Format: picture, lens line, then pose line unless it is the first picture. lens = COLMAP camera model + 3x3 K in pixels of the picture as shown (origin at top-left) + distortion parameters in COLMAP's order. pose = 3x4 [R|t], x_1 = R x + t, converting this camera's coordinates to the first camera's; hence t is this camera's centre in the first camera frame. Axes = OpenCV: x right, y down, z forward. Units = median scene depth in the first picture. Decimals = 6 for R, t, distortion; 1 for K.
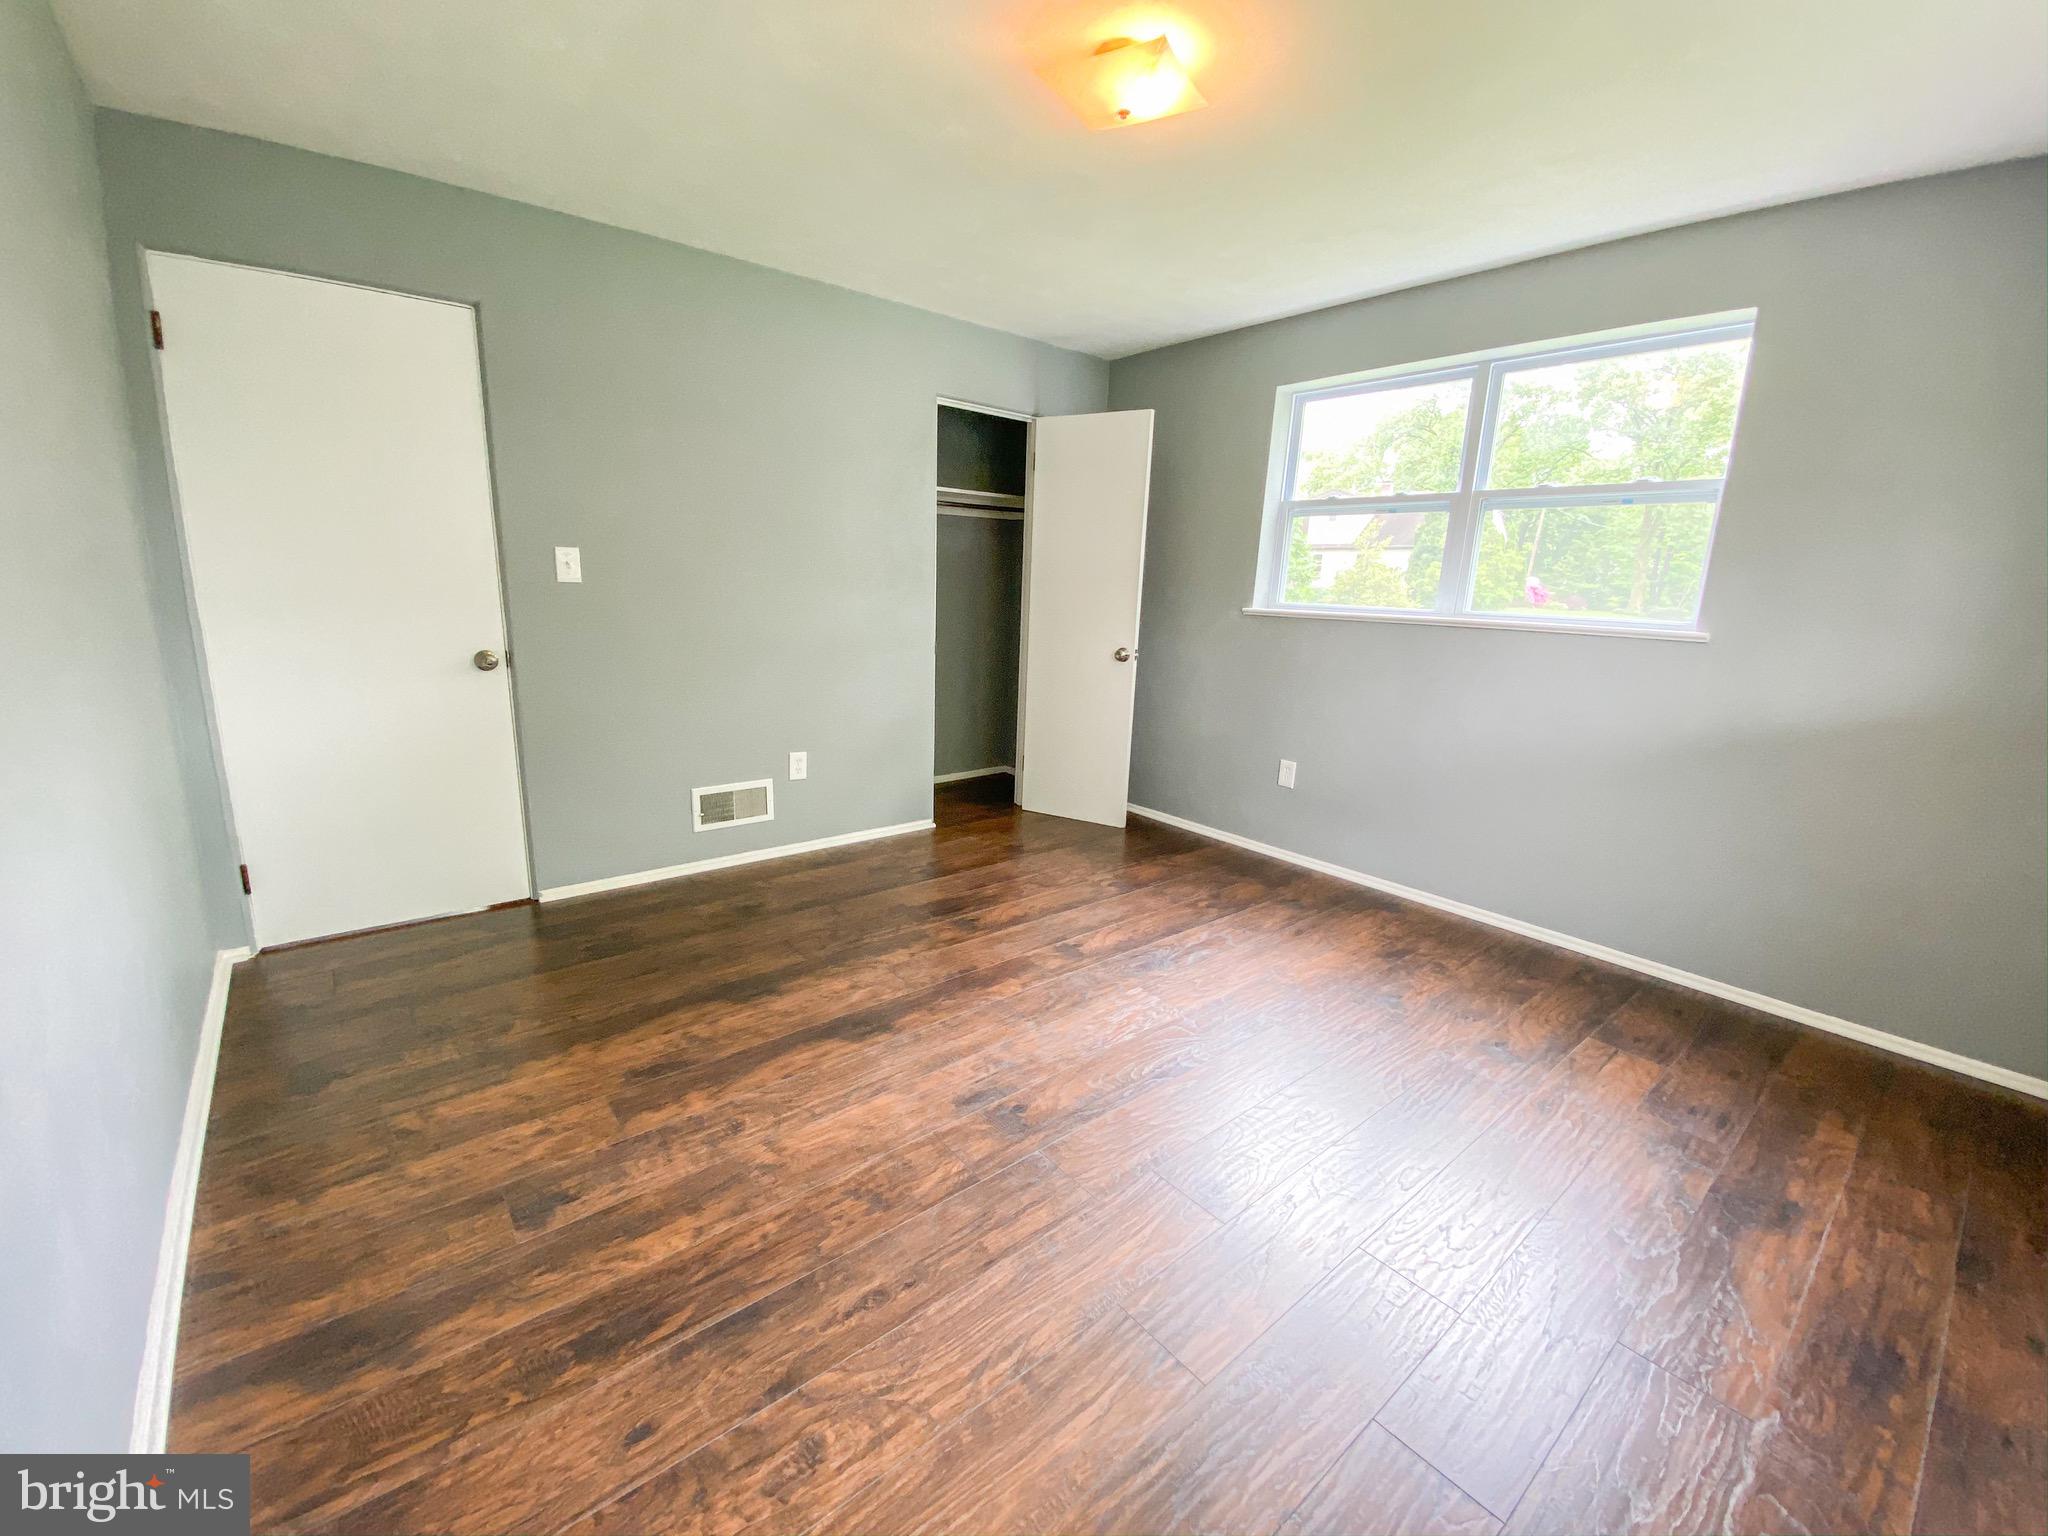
lens RADIAL K [[836.1, 0, 1024.4], [0, 836.1, 771.9], [0, 0, 1]] dist [0.022273, -0.020698]
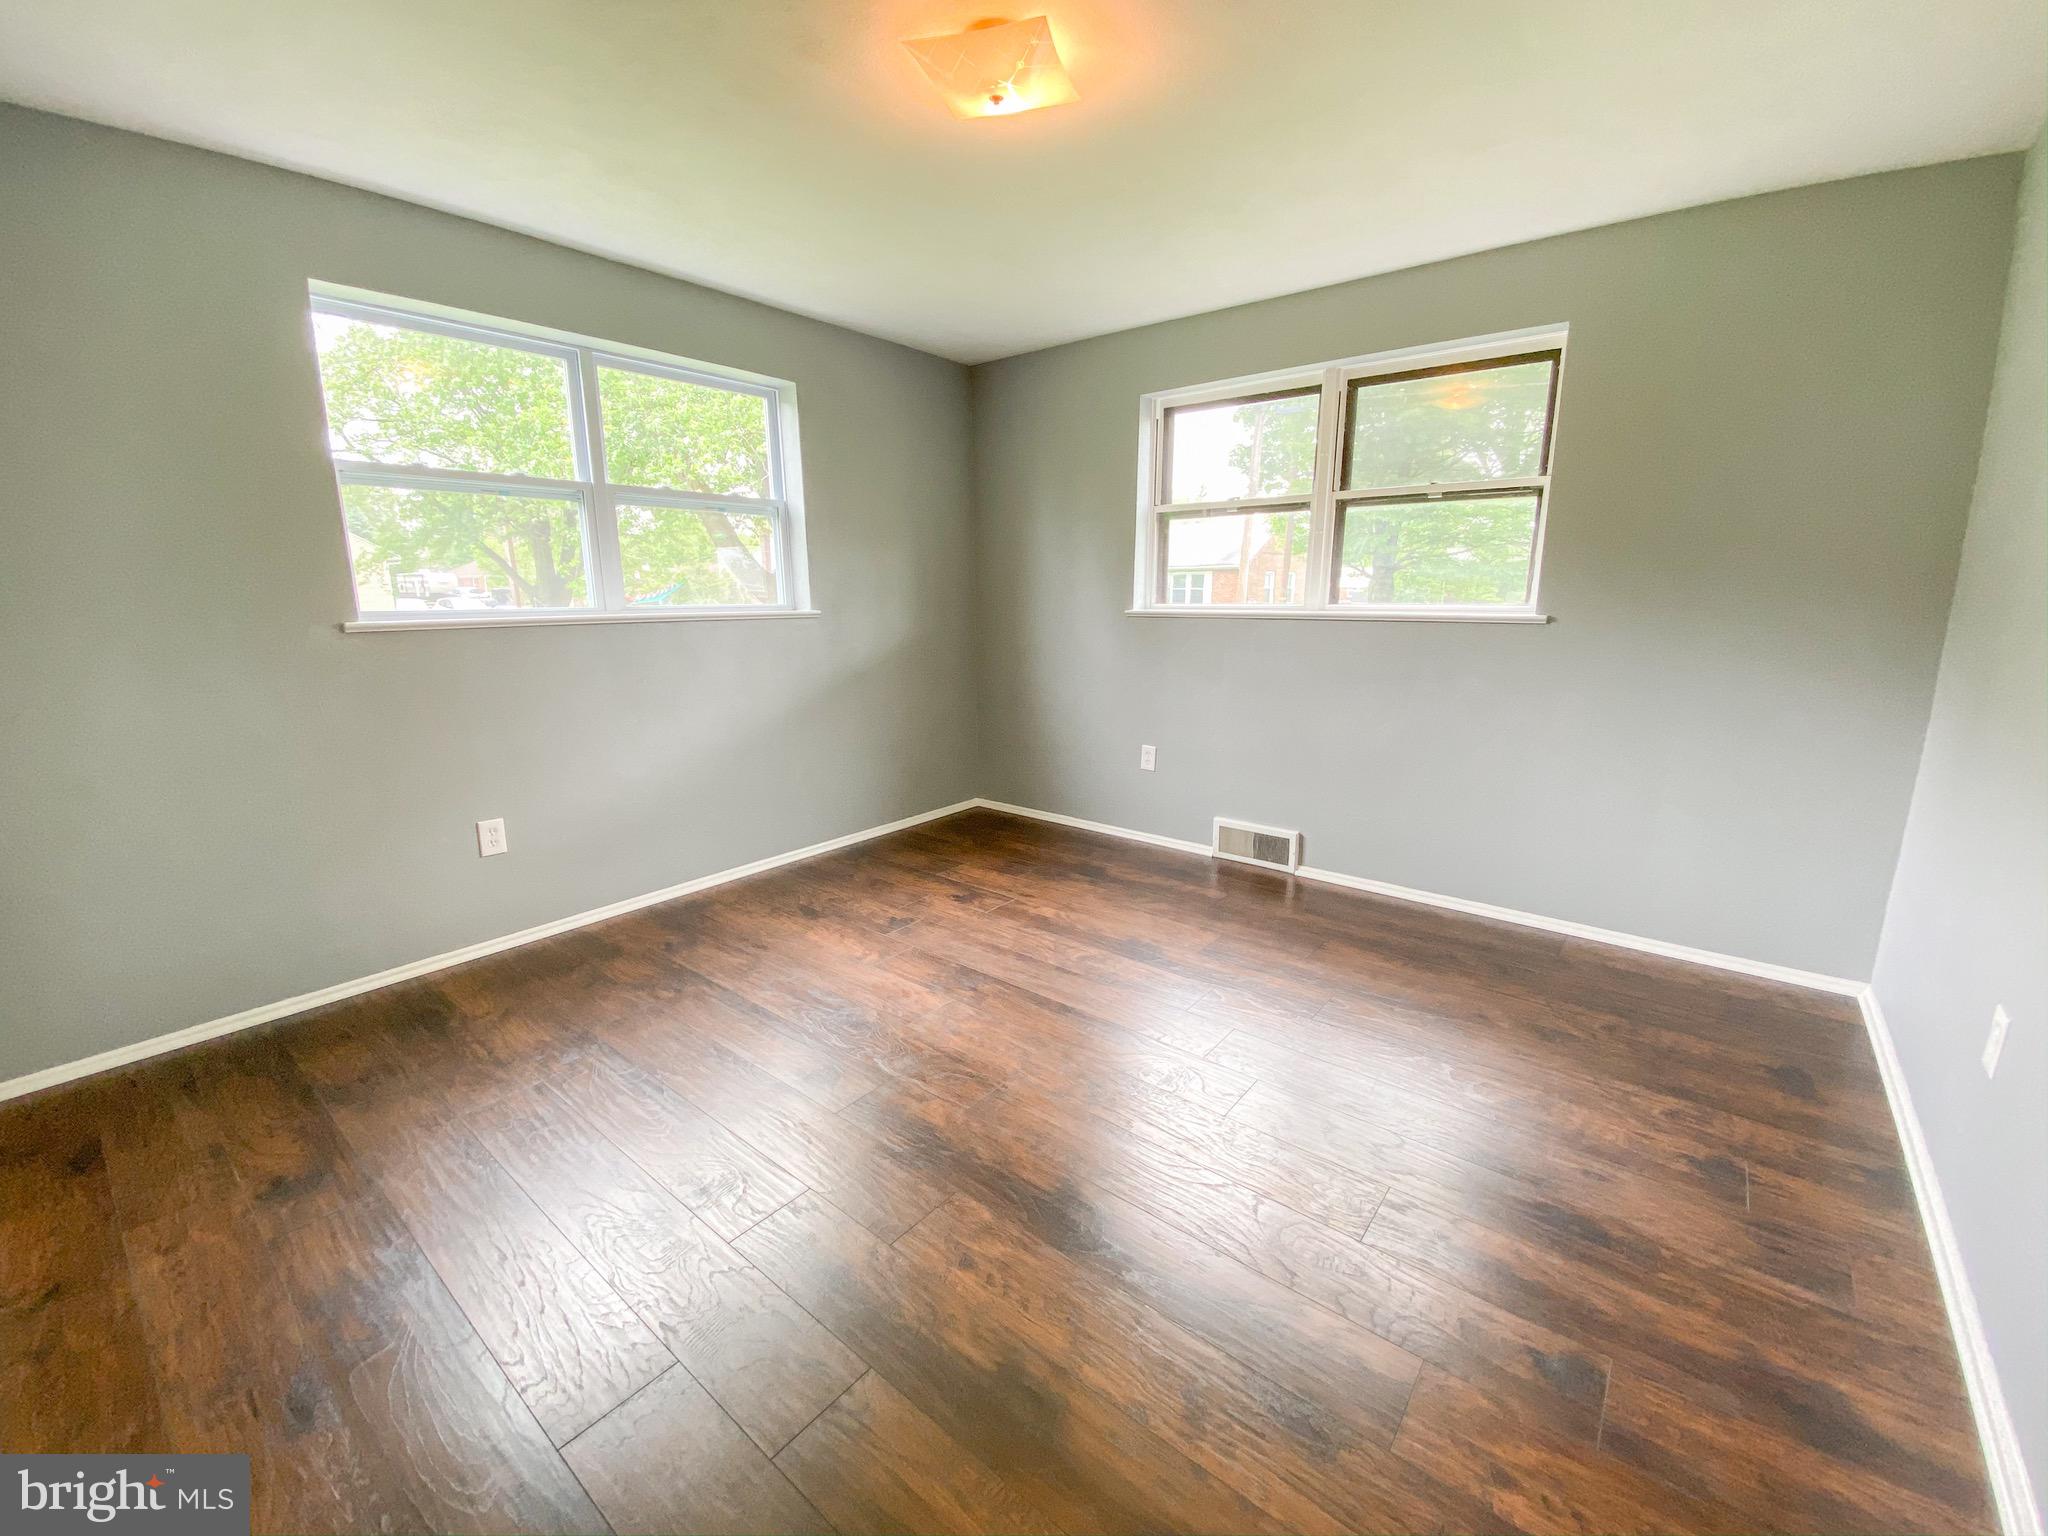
lens RADIAL K [[836.1, 0, 1024.4], [0, 836.1, 771.9], [0, 0, 1]] dist [0.022273, -0.020698]
pose [[-0.199715, -0.249577, 0.947536, -0.573267], [0.217468, 0.931611, 0.291219, -0.202374], [-0.955417, 0.264219, -0.131782, 0.759461]]
